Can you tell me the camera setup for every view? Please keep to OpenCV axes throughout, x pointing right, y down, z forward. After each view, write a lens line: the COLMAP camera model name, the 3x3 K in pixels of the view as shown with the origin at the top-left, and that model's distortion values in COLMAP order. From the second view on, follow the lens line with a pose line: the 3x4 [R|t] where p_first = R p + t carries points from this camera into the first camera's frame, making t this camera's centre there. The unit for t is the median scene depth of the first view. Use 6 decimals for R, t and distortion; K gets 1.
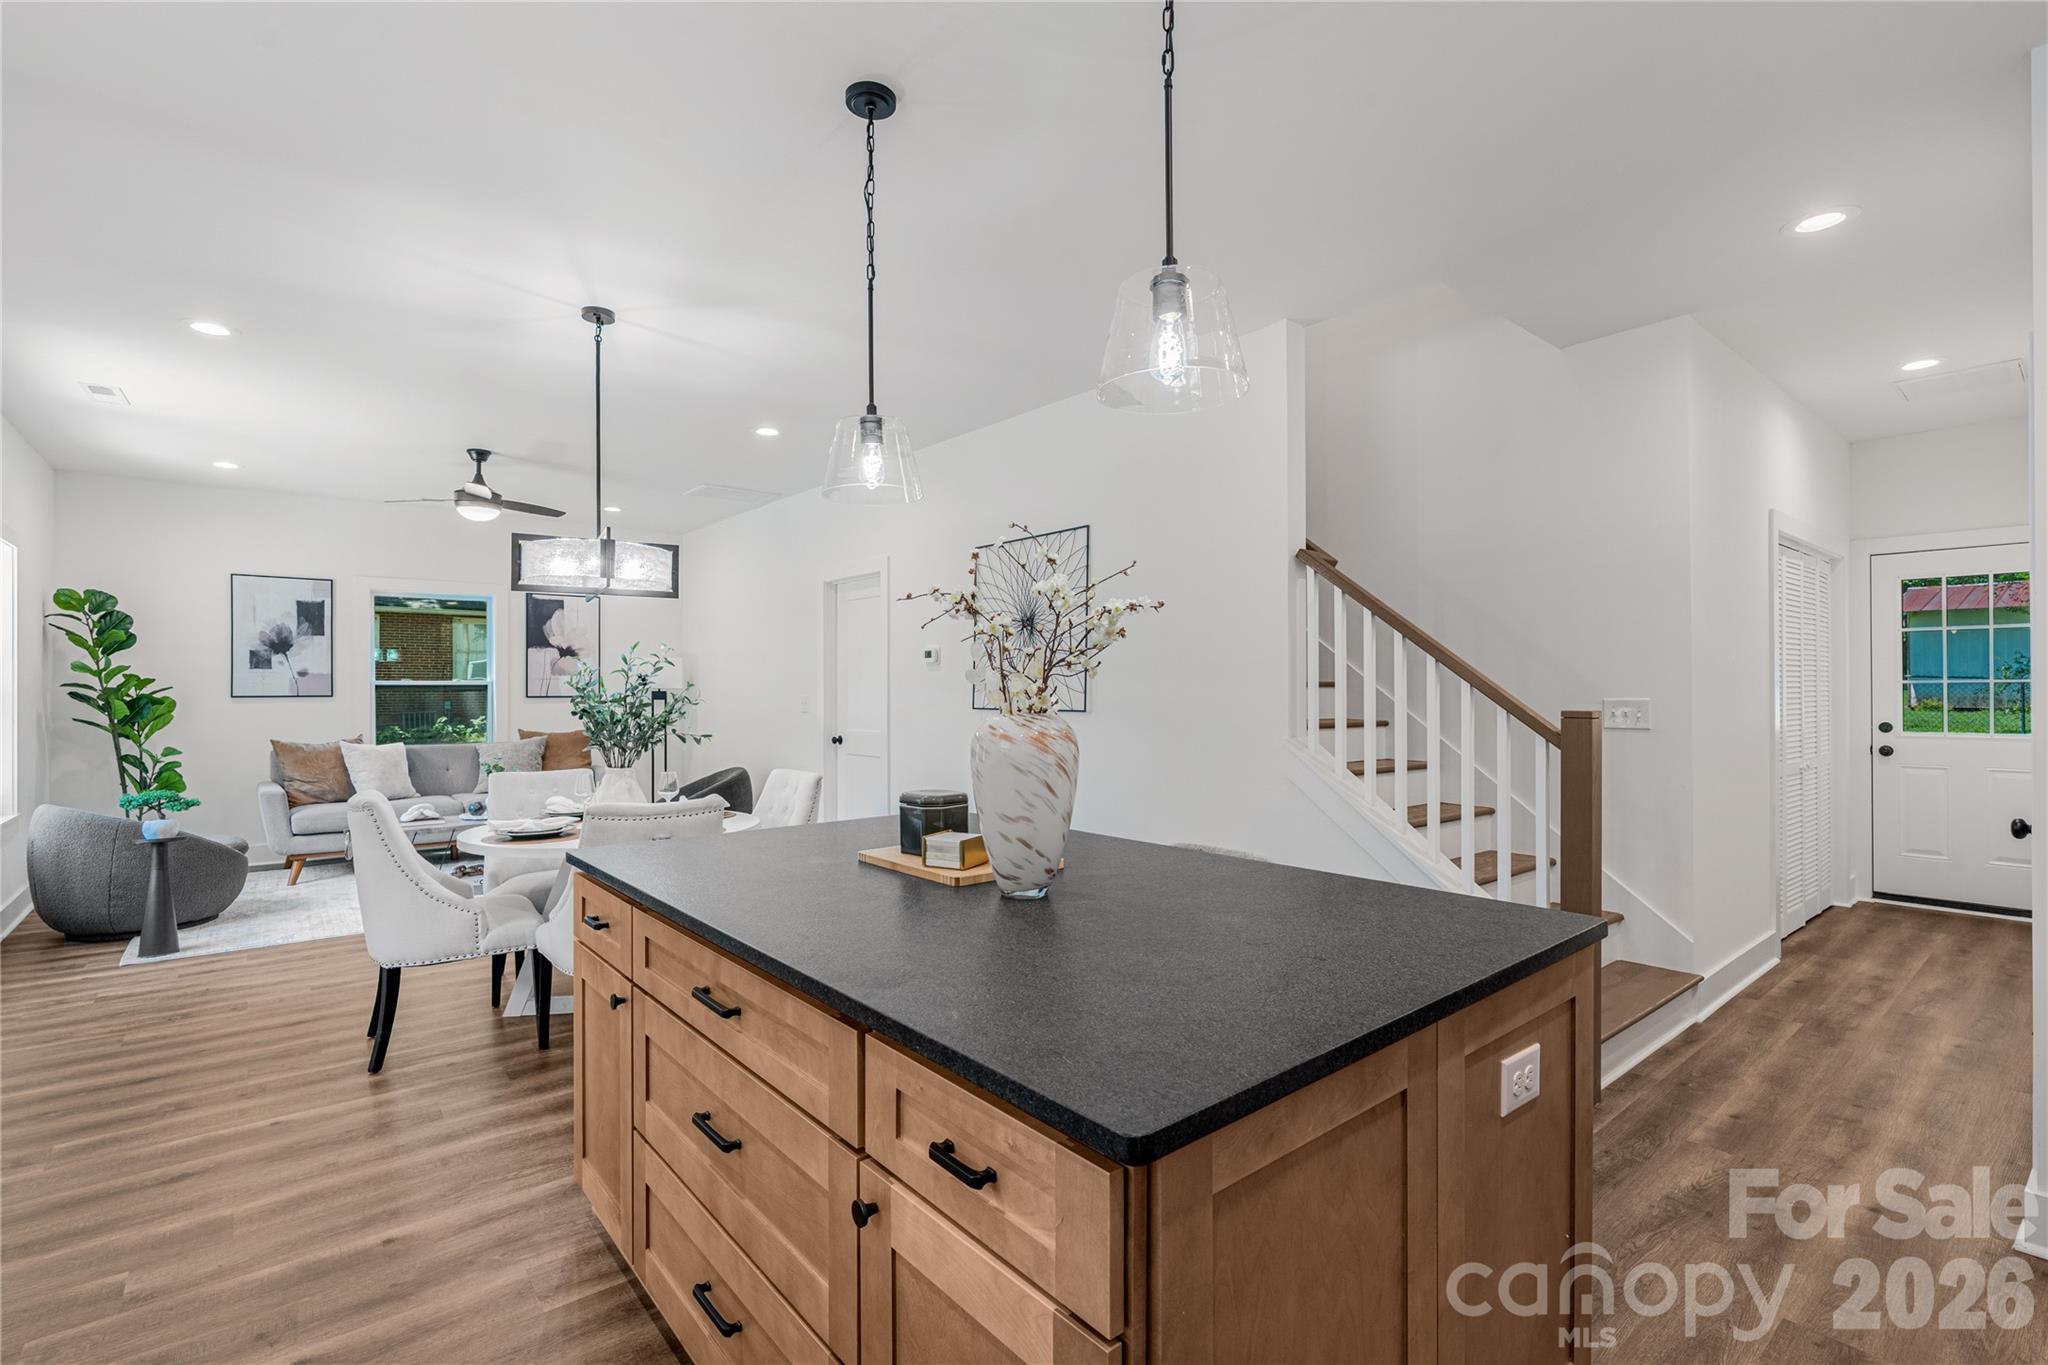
lens RADIAL K [[929.1, 0, 1010.3], [0, 929.1, 684.3], [0, 0, 1]] dist [-0.004686, -0.000169]
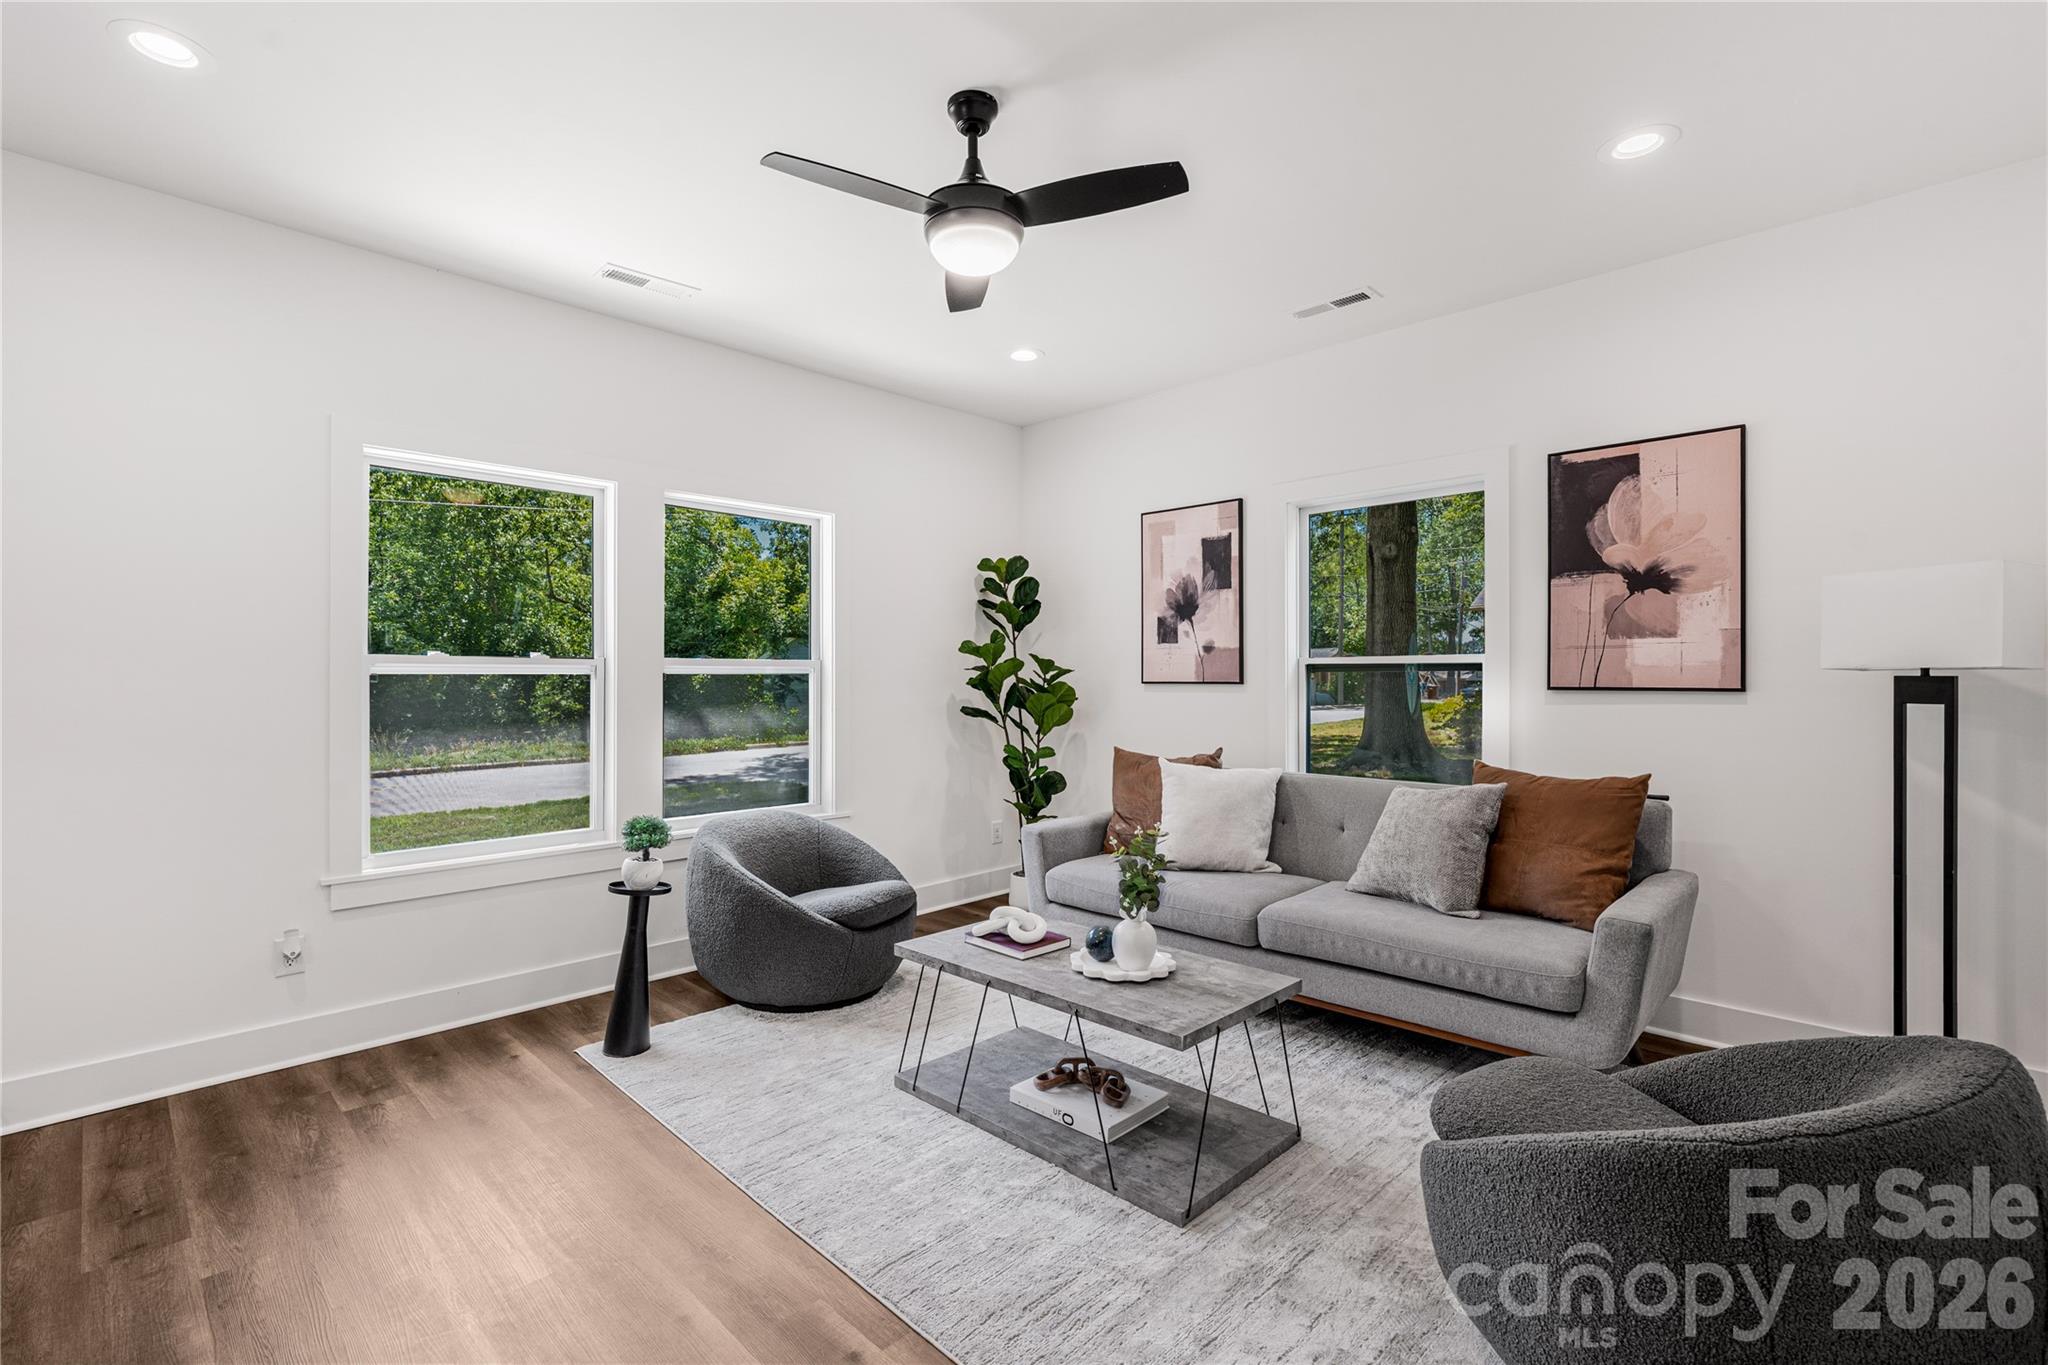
lens RADIAL K [[929.1, 0, 1010.3], [0, 929.1, 684.3], [0, 0, 1]] dist [-0.004686, -0.000169]
pose [[0.120842, 0.009442, -0.992627, -0.140976], [0.005013, 0.999936, 0.010122, 0.007436], [0.992659, -0.006199, 0.120787, 0.884260]]
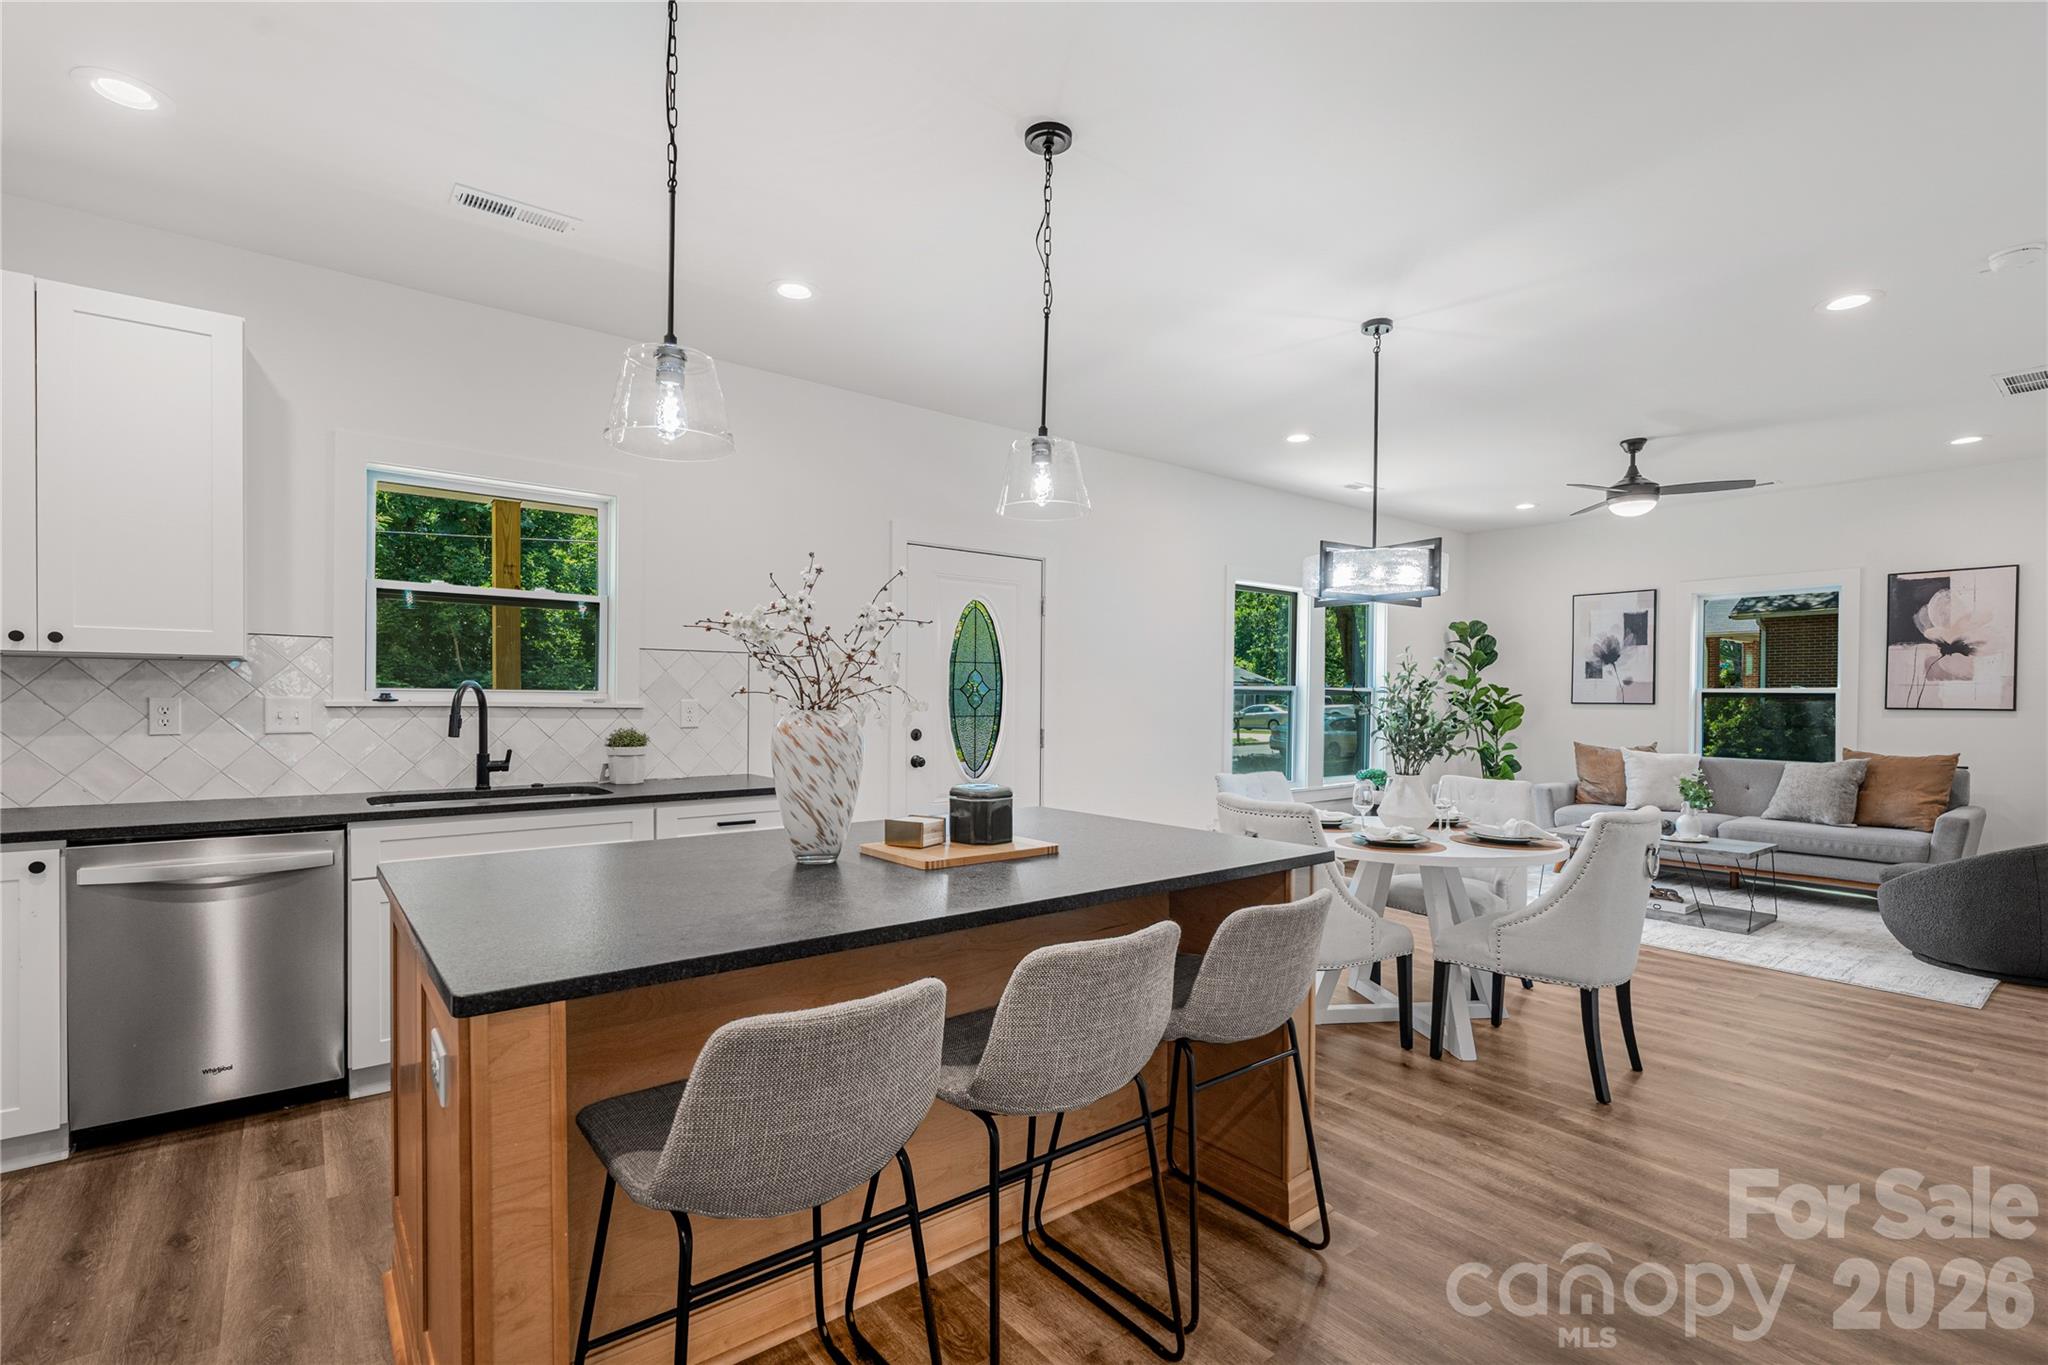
lens RADIAL K [[930.8, 0, 1019.4], [0, 930.8, 711.5], [0, 0, 1]] dist [0.001624, 0.000987]
pose [[-0.007313, 0.019224, -0.999788, 0.342882], [-0.002461, 0.999812, 0.019243, 0.003657], [0.999970, 0.002601, -0.007264, 0.357202]]
